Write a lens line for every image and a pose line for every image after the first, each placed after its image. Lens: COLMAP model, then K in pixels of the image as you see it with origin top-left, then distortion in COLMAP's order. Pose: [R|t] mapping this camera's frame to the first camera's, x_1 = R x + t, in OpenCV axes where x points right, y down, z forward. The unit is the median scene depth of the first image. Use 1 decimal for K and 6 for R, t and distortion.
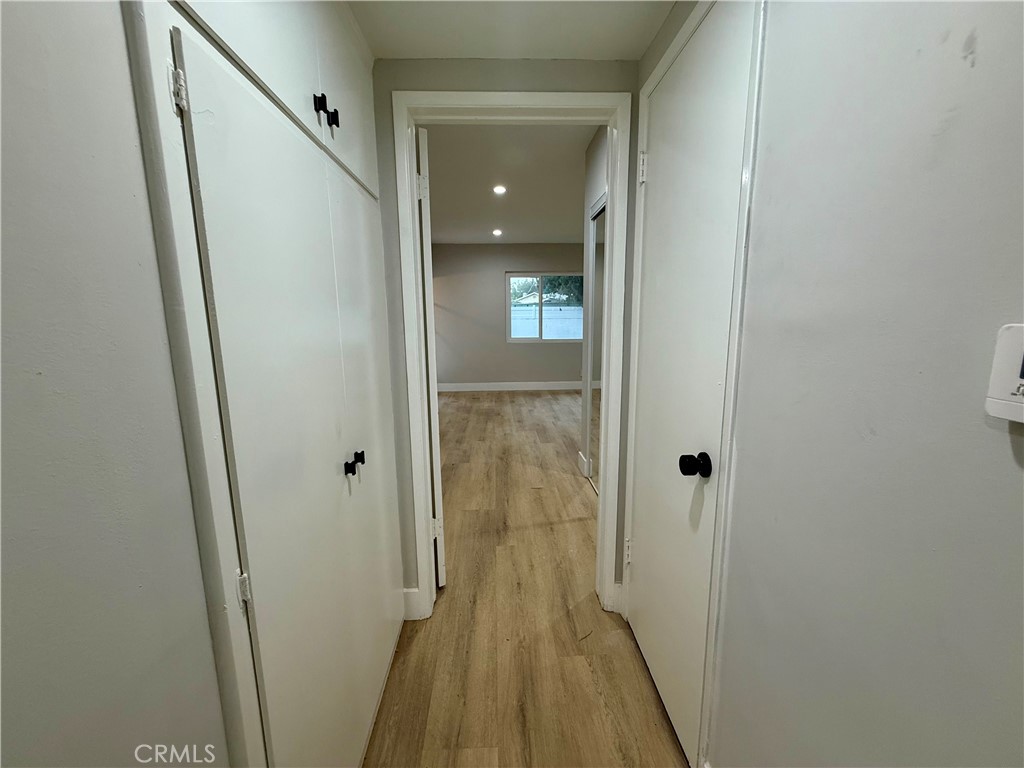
lens RADIAL K [[410.8, 0, 512.0], [0, 410.8, 384.0], [0, 0, 1]] dist [0.000169, 0.000270]
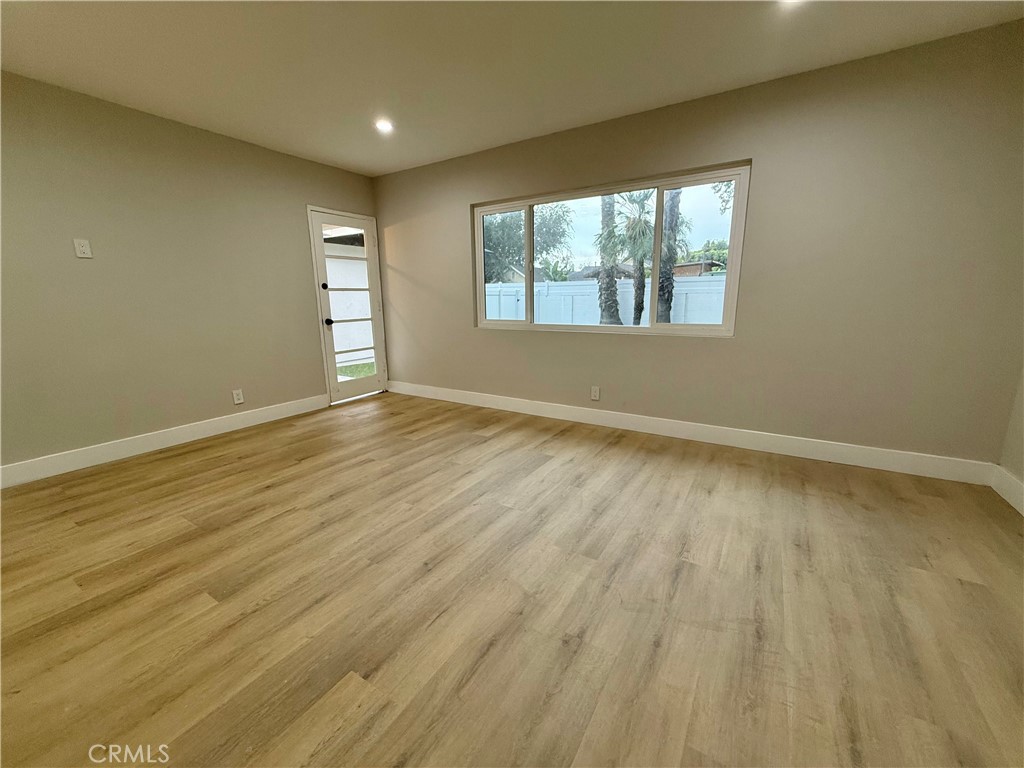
lens RADIAL K [[410.8, 0, 512.0], [0, 410.8, 384.0], [0, 0, 1]] dist [0.000169, 0.000270]
pose [[0.821445, 0.117824, -0.557983, 0.685271], [-0.086635, 0.992851, 0.082110, -0.131991], [0.563669, -0.019108, 0.825780, 0.971955]]
